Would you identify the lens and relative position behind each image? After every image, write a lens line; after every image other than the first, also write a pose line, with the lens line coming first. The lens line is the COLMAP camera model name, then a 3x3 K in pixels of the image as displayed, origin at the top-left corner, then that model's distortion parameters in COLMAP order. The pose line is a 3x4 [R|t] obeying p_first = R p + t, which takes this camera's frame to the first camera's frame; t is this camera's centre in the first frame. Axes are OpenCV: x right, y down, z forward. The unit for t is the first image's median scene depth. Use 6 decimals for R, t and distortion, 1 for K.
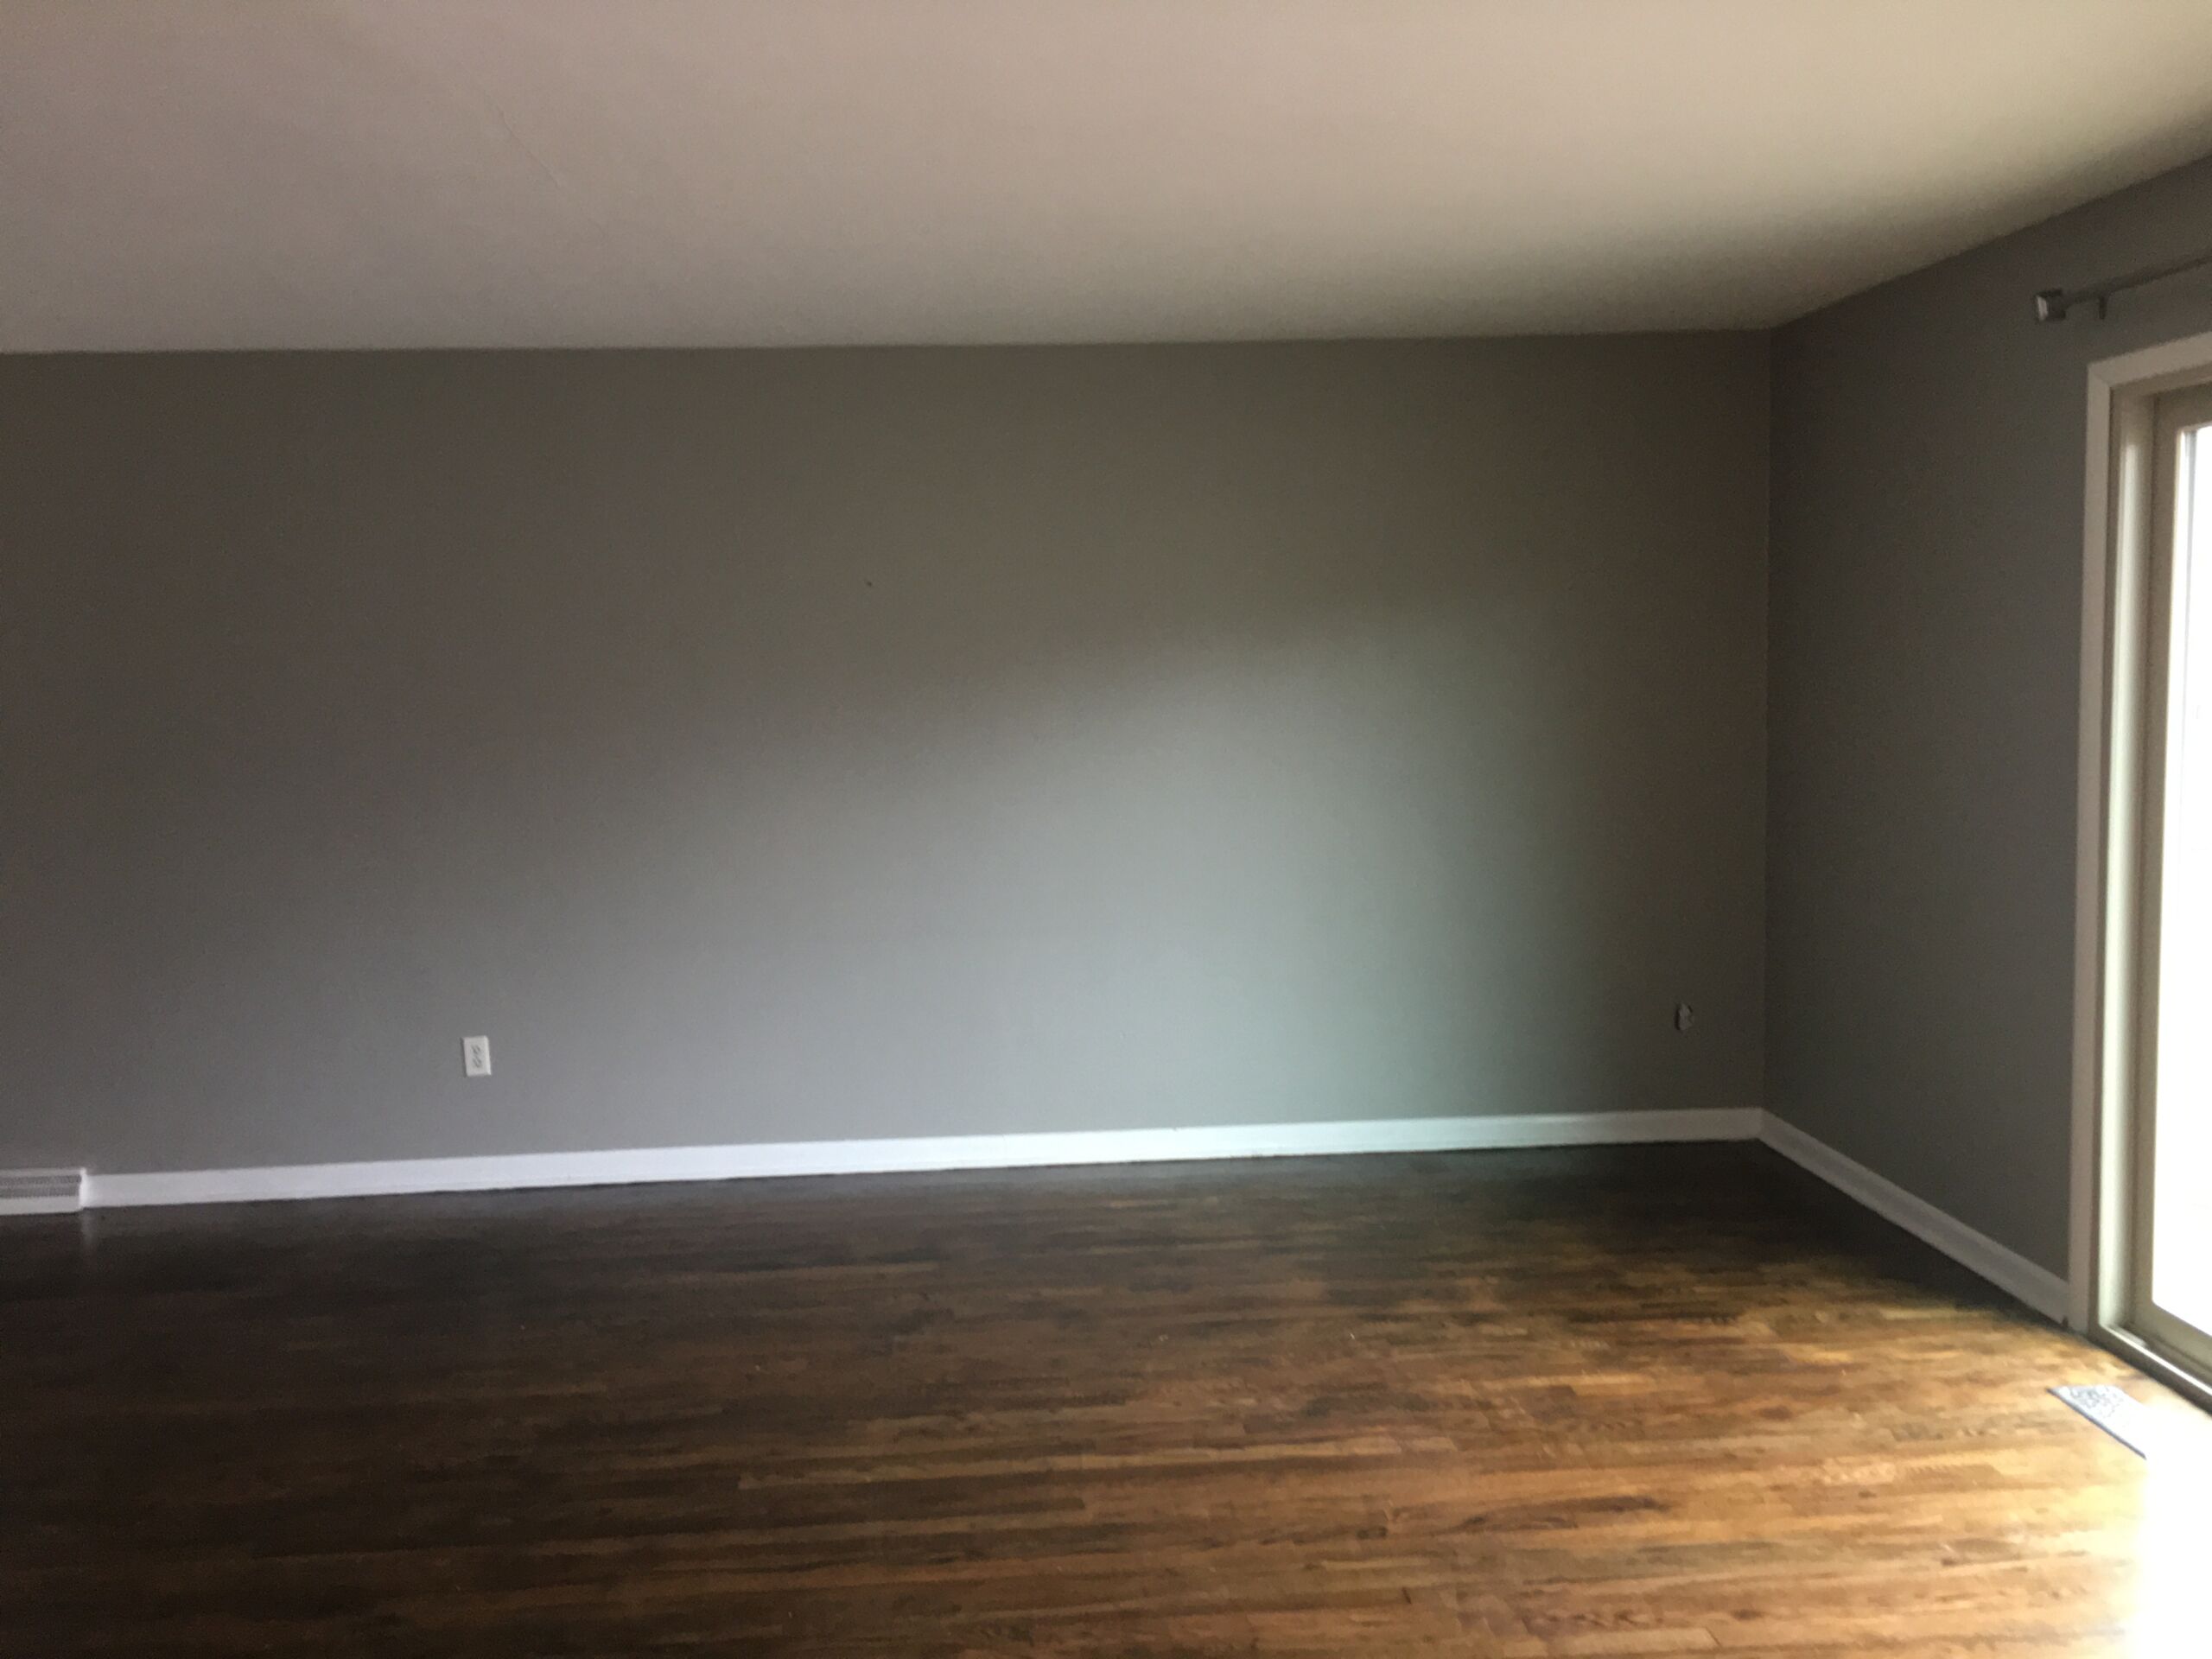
lens RADIAL K [[1905.0, 0, 1106.1], [0, 1905.0, 818.8], [0, 0, 1]] dist [0.064355, -0.086417]
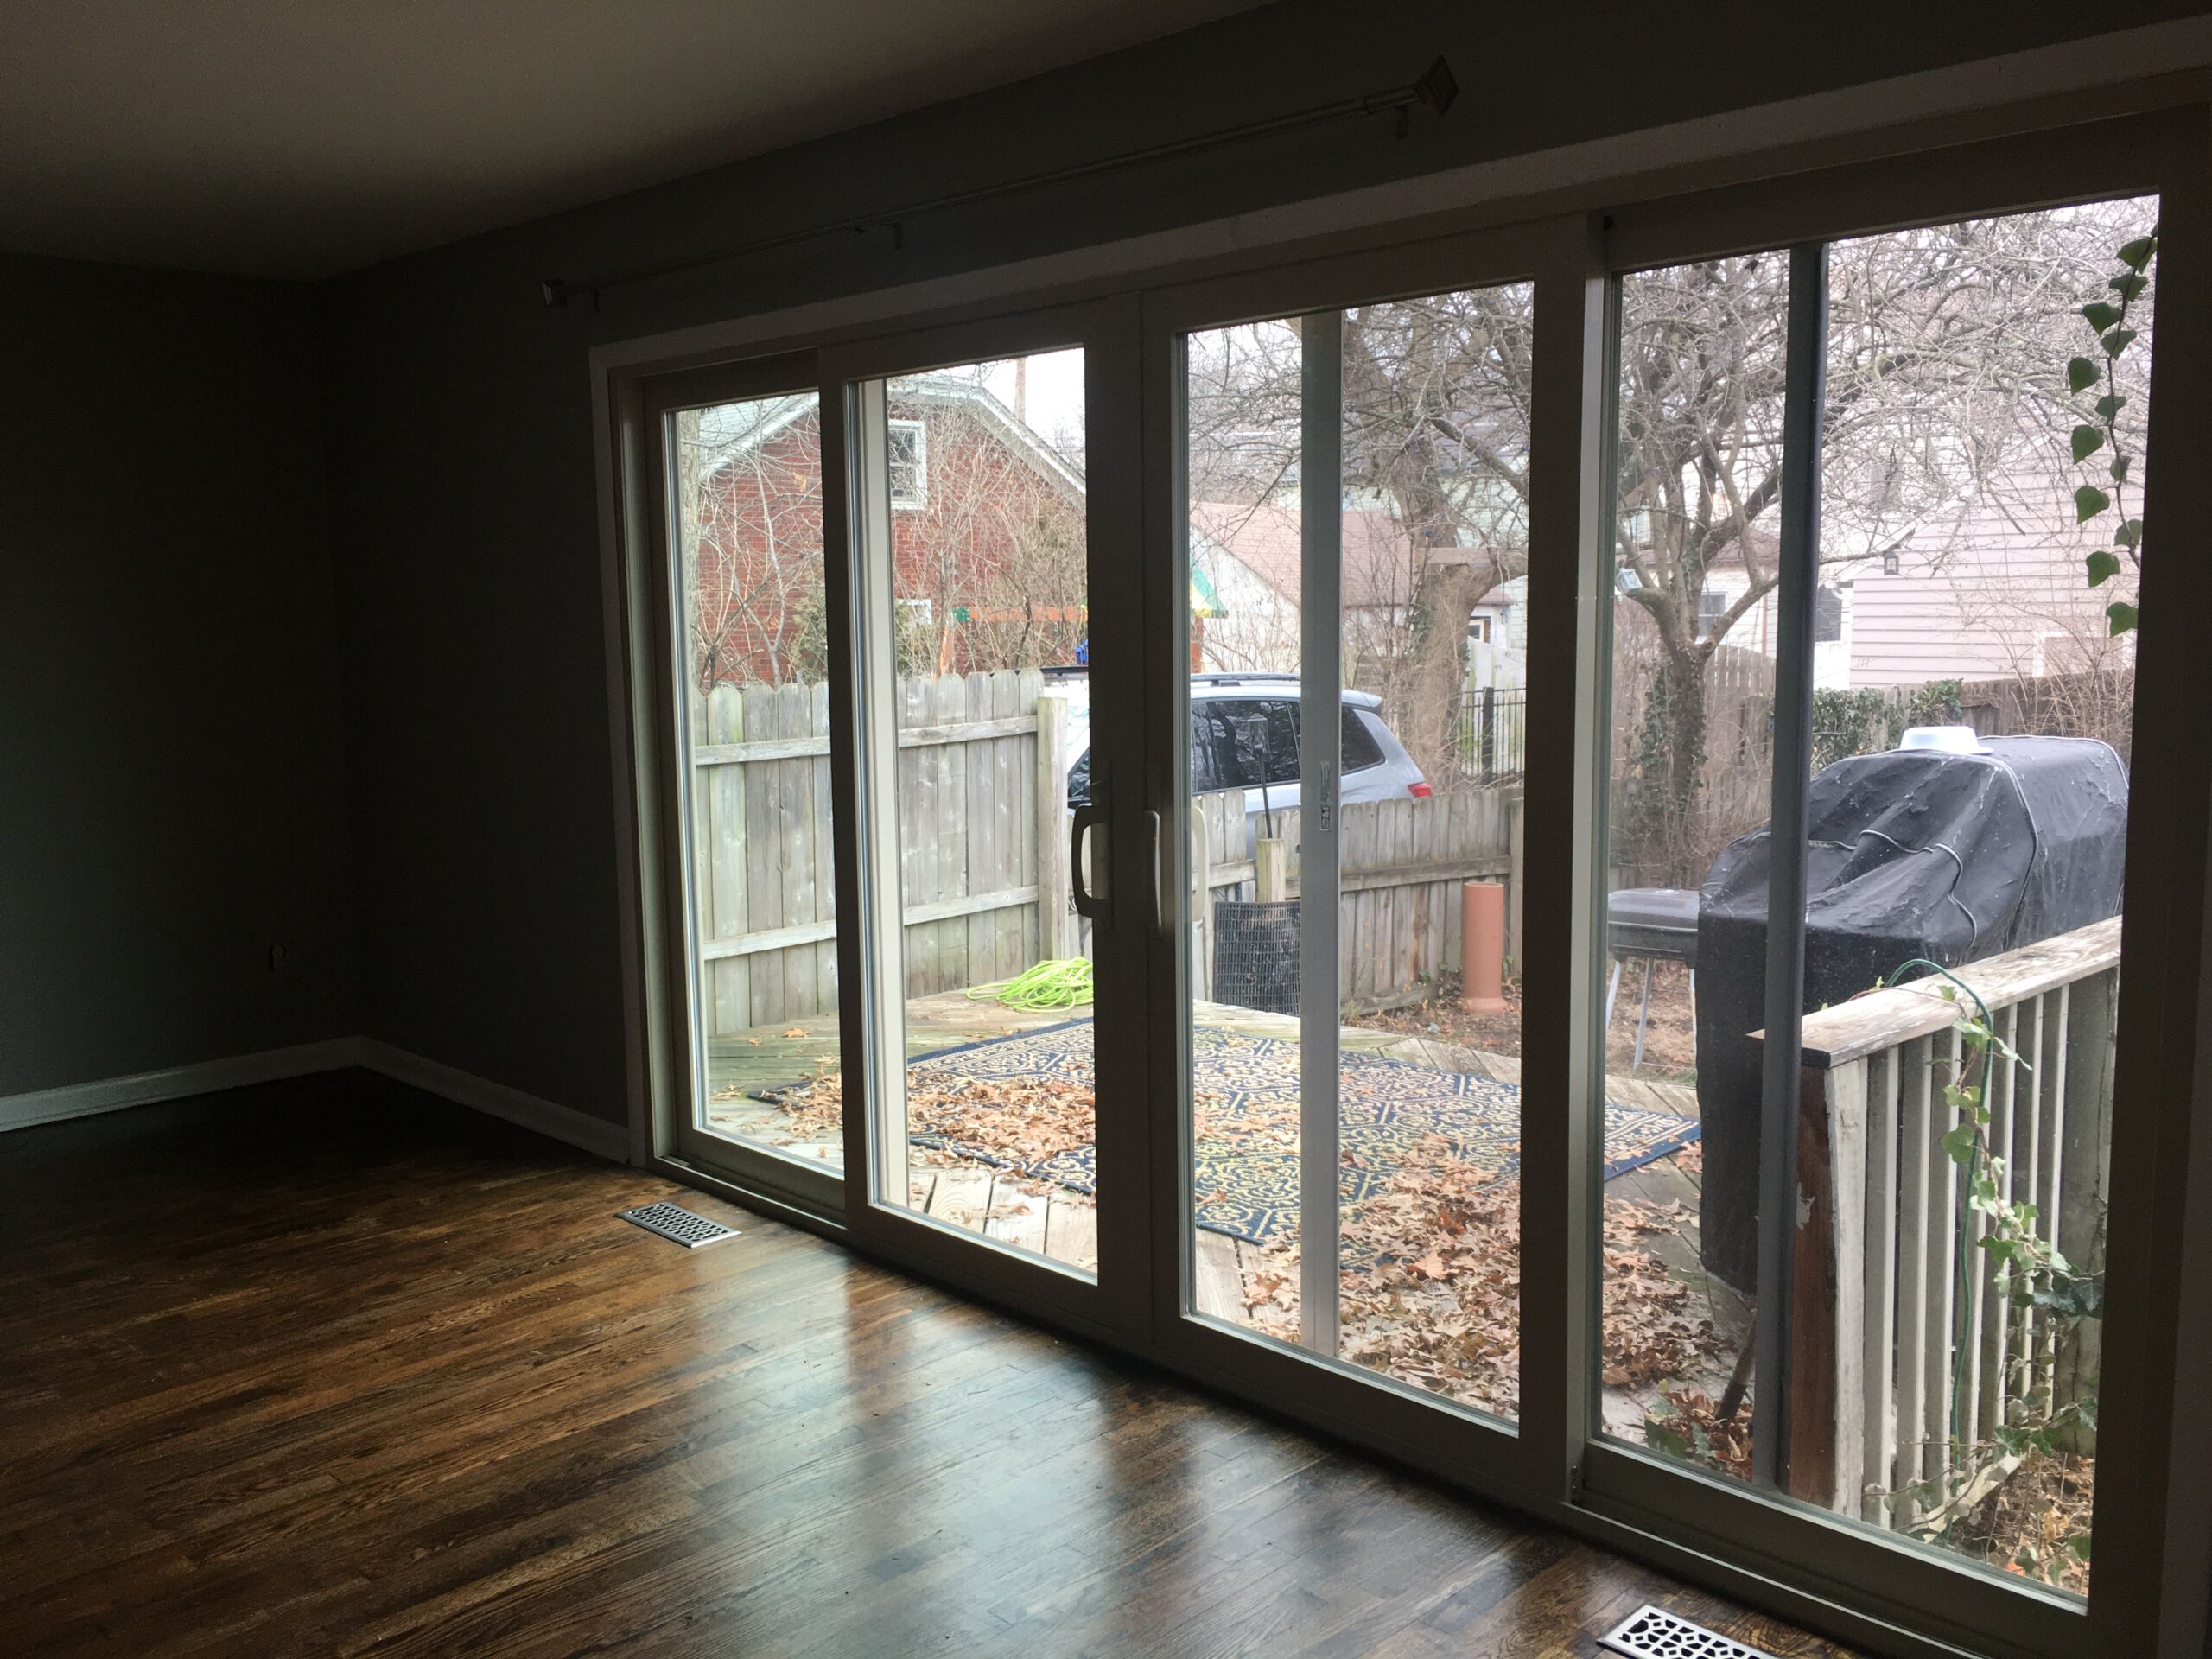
lens RADIAL K [[1905.0, 0, 1096.4], [0, 1905.0, 819.6], [0, 0, 1]] dist [0.064355, -0.086417]
pose [[0.763490, -0.069621, 0.642056, -0.025634], [0.058641, 0.997539, 0.038436, 0.026396], [-0.643152, 0.008305, 0.765694, -0.096117]]
